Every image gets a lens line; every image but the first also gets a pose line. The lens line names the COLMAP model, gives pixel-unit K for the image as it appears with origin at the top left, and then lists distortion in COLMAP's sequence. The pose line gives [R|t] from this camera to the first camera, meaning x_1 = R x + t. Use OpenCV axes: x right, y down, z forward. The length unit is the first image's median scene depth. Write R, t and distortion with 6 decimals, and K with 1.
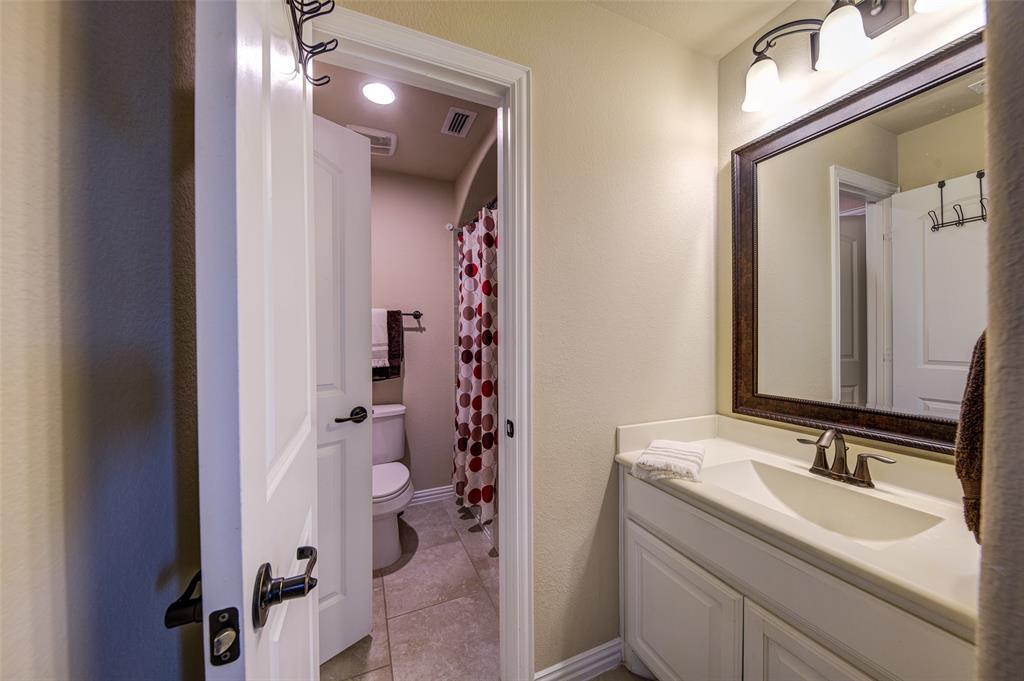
lens RADIAL K [[355.3, 0, 514.9], [0, 355.3, 340.9], [0, 0, 1]] dist [-0.001808, -0.000267]
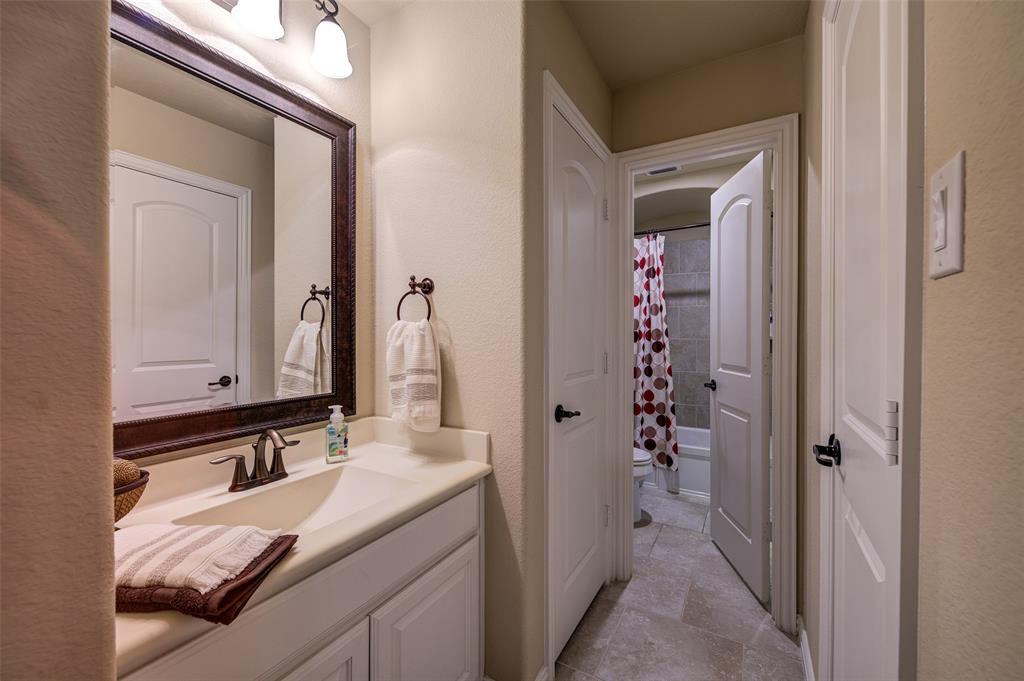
lens RADIAL K [[421.9, 0, 516.4], [0, 421.9, 340.8], [0, 0, 1]] dist [-0.001186, 0.000003]
pose [[-0.602159, 0.002999, 0.798371, -0.371428], [0.010314, 0.999939, 0.004022, 0.021789], [-0.798310, 0.010656, -0.602153, 1.155313]]
